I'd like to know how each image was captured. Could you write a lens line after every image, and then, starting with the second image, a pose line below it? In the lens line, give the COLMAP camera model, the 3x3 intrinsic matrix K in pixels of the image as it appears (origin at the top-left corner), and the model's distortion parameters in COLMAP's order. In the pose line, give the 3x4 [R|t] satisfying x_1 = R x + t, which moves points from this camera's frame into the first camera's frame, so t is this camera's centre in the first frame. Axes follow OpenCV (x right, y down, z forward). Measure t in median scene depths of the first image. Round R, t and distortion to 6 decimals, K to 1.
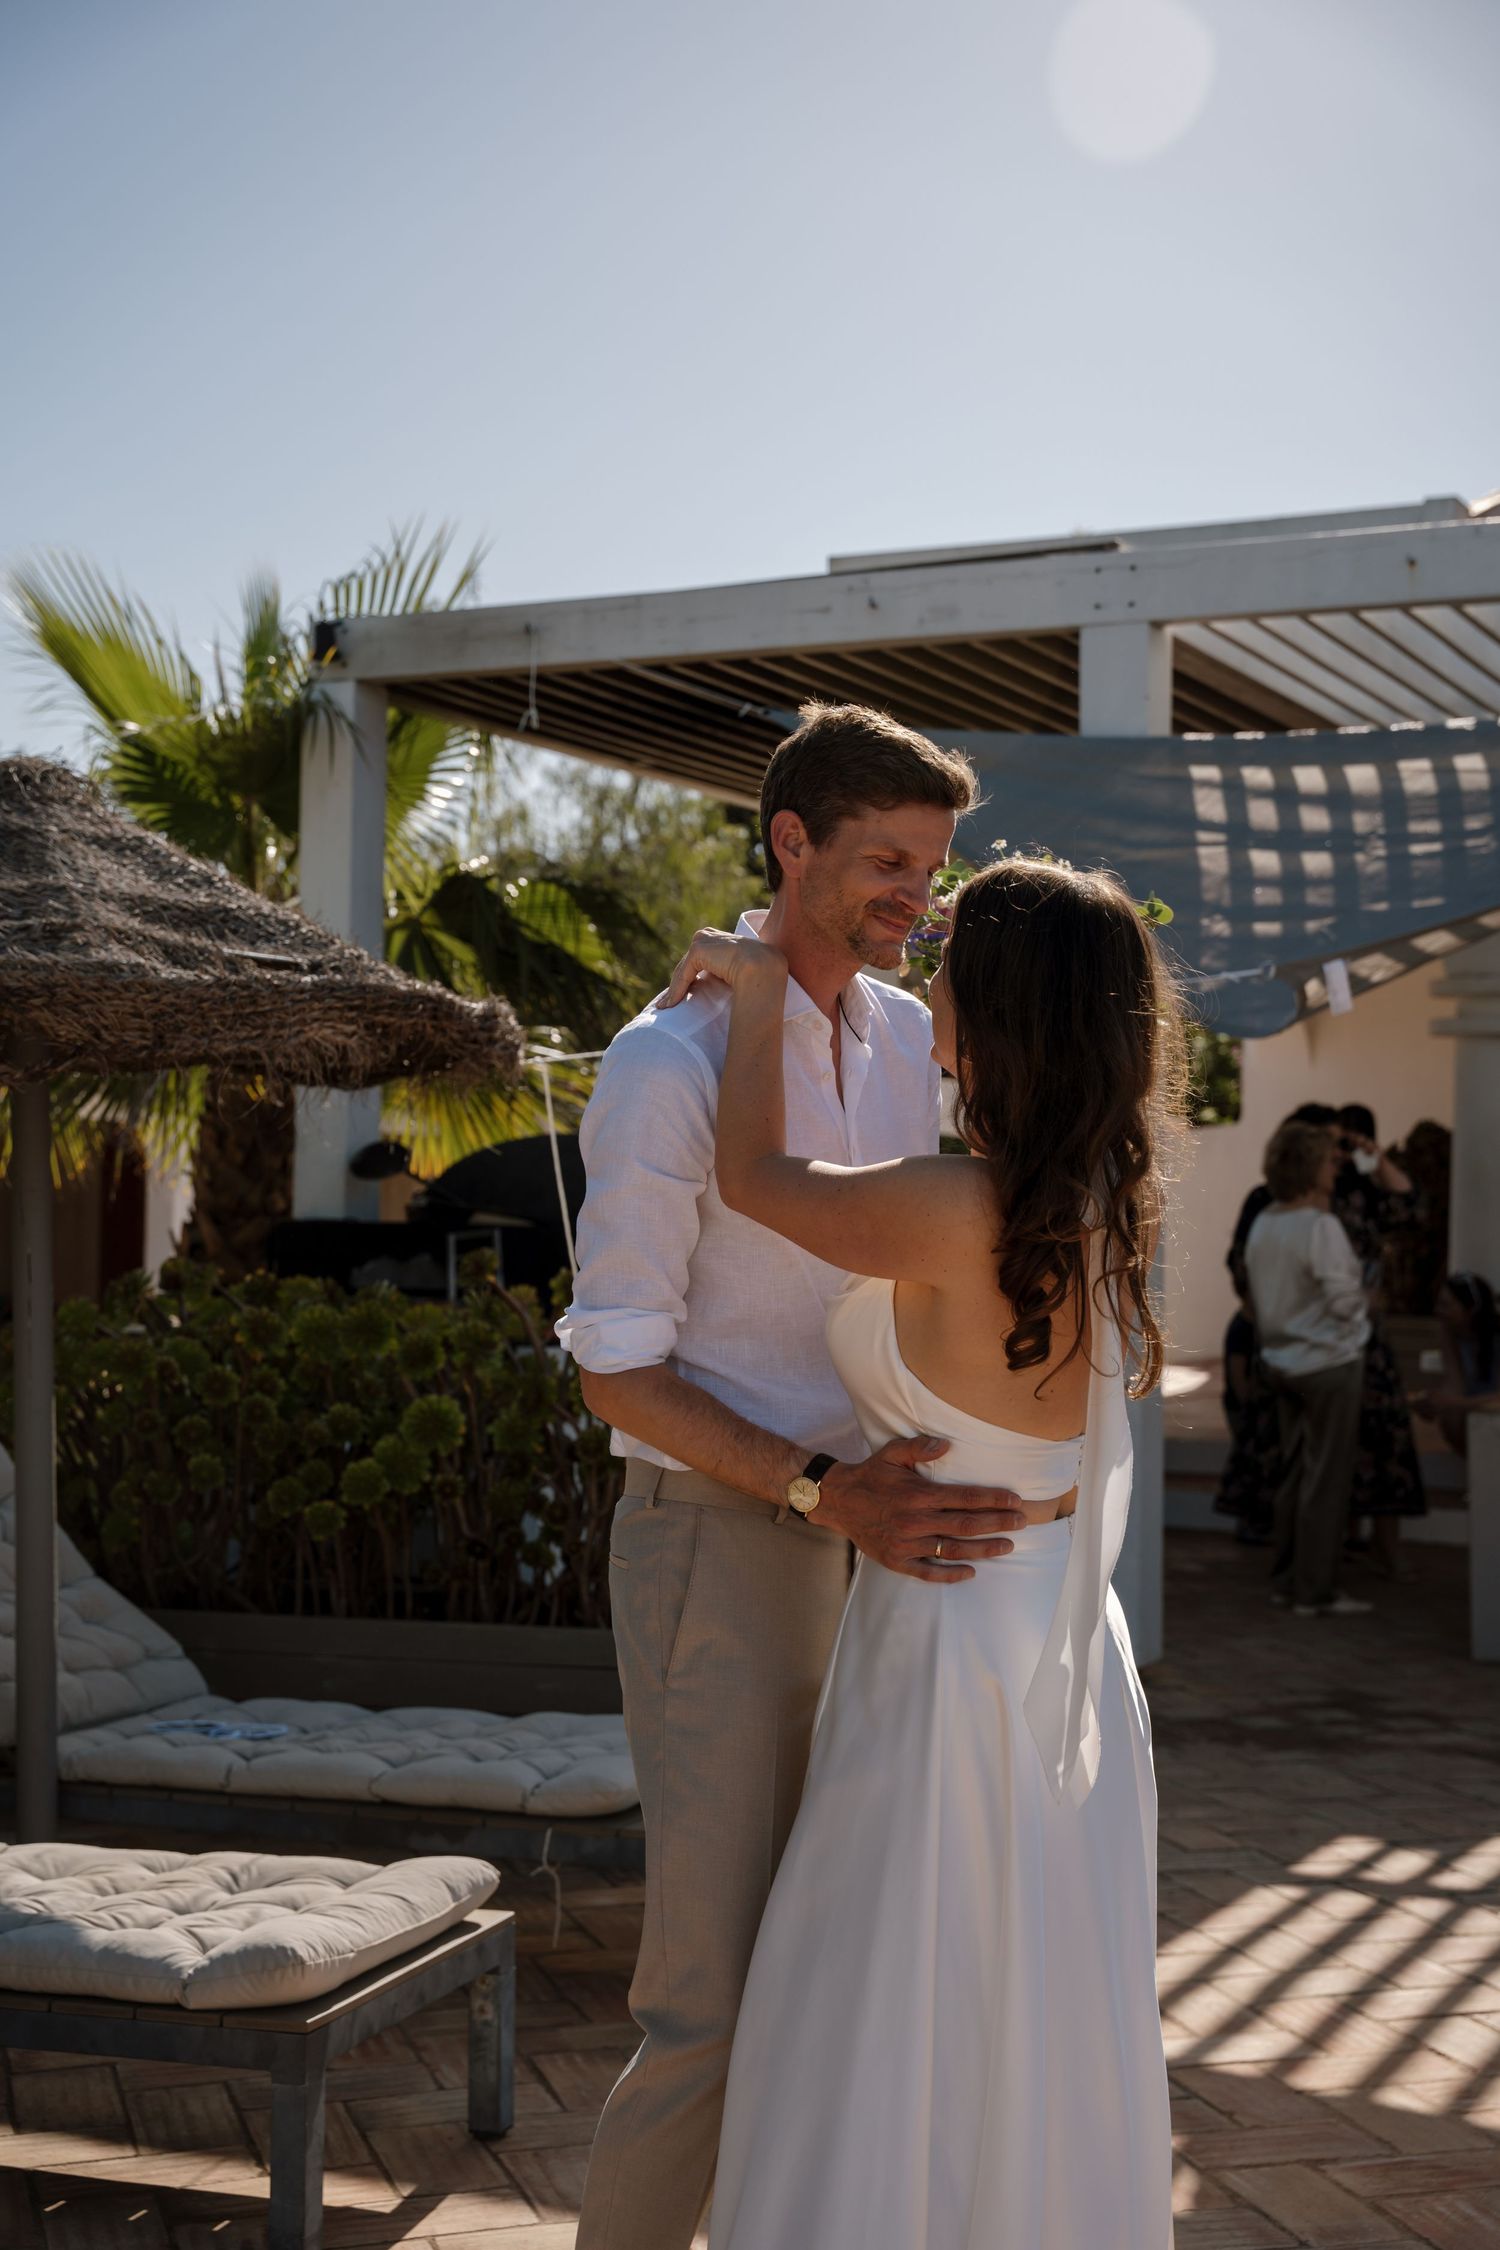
lens RADIAL K [[3453.9, 0, 749.6], [0, 3453.9, 1128.4], [0, 0, 1]] dist [-0.041236, 0.000000]
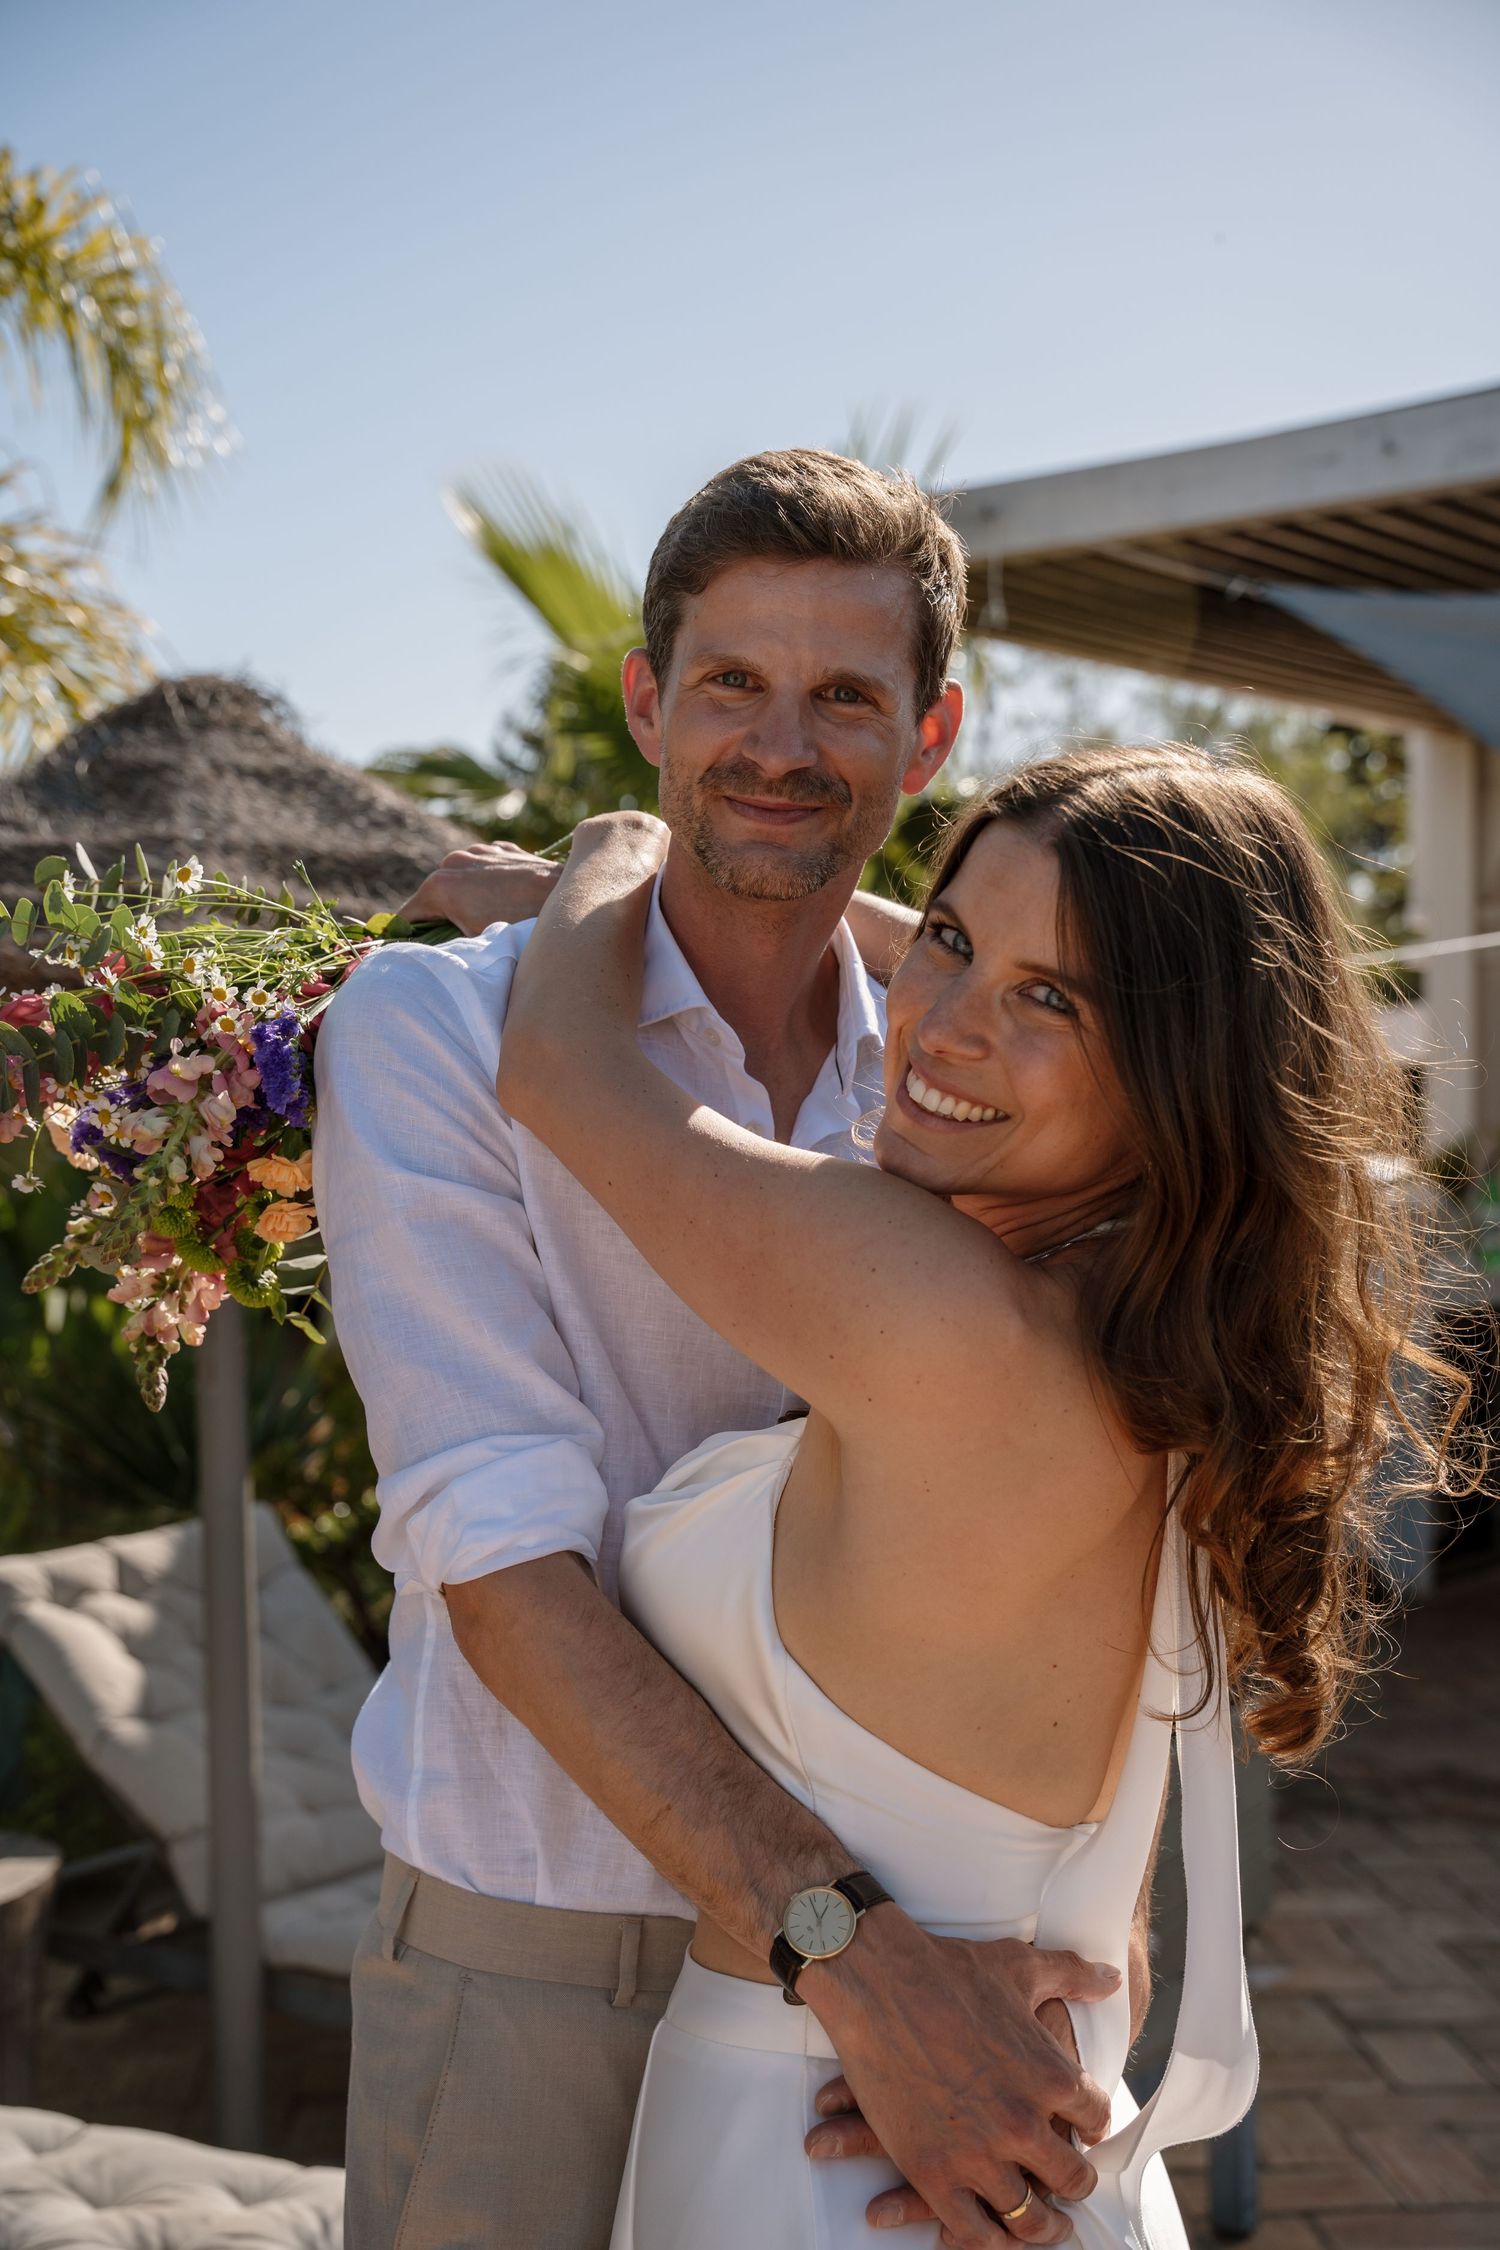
lens RADIAL K [[3049.7, 0, 751.5], [0, 3049.7, 1122.3], [0, 0, 1]] dist [0.007461, 0.000000]
pose [[0.963807, -0.002483, -0.266589, 0.081542], [0.009162, 0.999674, 0.023813, -0.016877], [0.266443, -0.025394, 0.963516, 0.298192]]
